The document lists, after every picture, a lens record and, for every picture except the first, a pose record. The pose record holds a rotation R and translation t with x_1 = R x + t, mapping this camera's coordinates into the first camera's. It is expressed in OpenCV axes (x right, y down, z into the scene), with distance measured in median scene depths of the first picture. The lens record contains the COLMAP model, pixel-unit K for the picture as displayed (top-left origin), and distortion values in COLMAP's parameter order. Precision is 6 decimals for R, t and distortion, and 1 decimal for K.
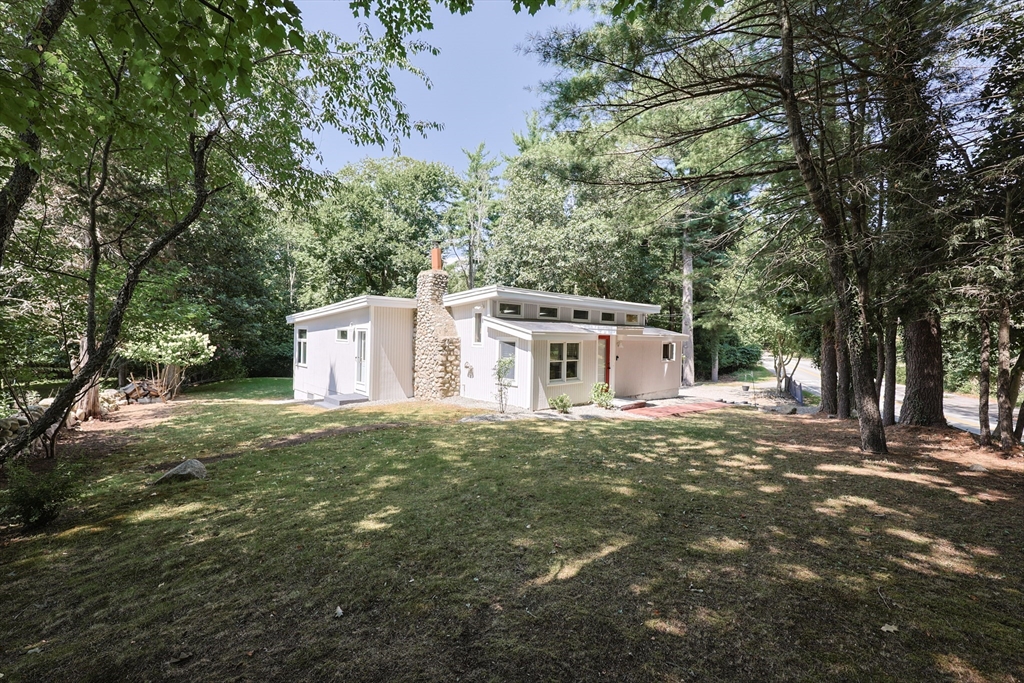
lens RADIAL K [[440.4, 0, 514.1], [0, 440.4, 338.7], [0, 0, 1]] dist [-0.002316, -0.001603]
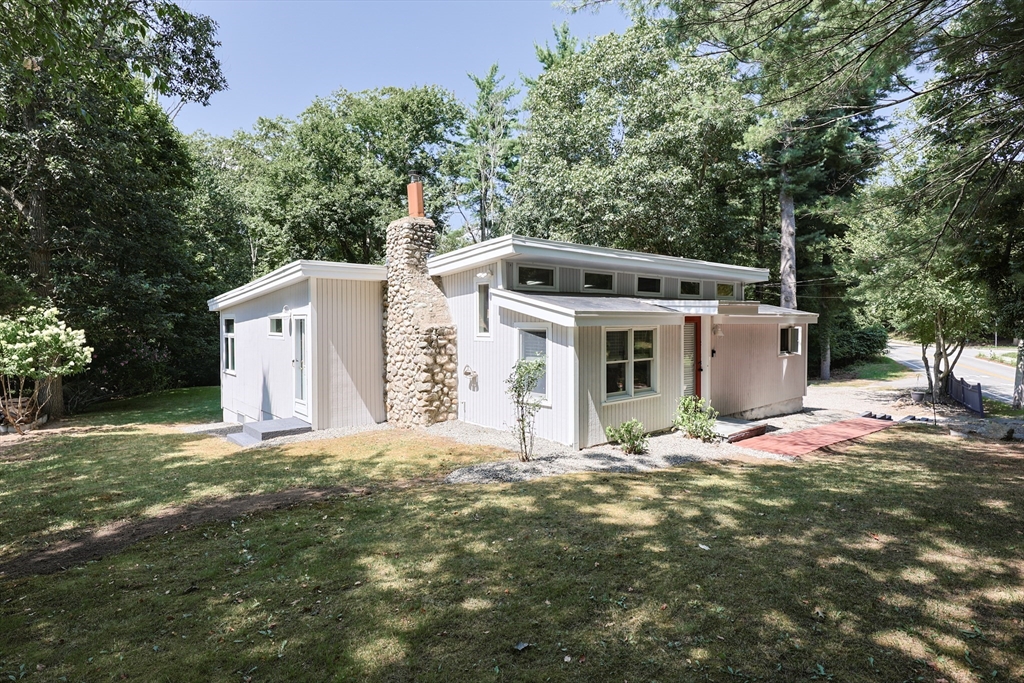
lens RADIAL K [[542.6, 0, 512.2], [0, 542.6, 339.7], [0, 0, 1]] dist [0.003569, -0.001640]
pose [[0.998148, -0.021913, -0.056745, -0.001409], [0.023182, 0.999494, 0.021802, 0.002263], [0.056238, -0.023078, 0.998151, 0.226539]]
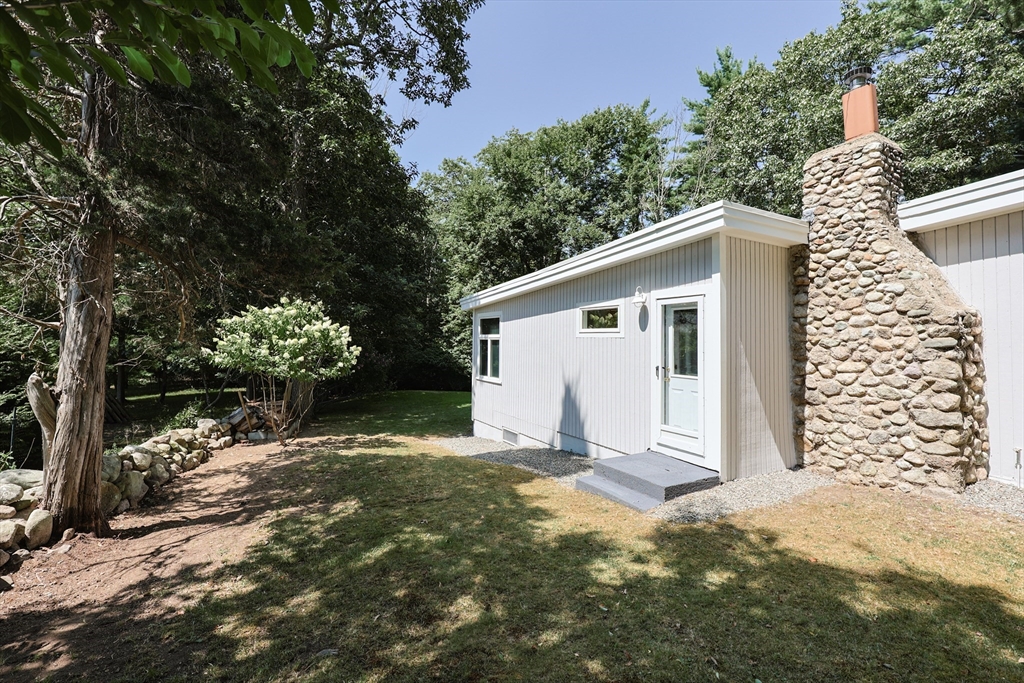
lens RADIAL K [[440.4, 0, 507.8], [0, 440.4, 331.6], [0, 0, 1]] dist [-0.002316, -0.001603]
pose [[0.966416, -0.017853, -0.256363, -0.363137], [0.008932, 0.999315, -0.035923, 0.020839], [0.256829, 0.032427, 0.965913, 0.520231]]
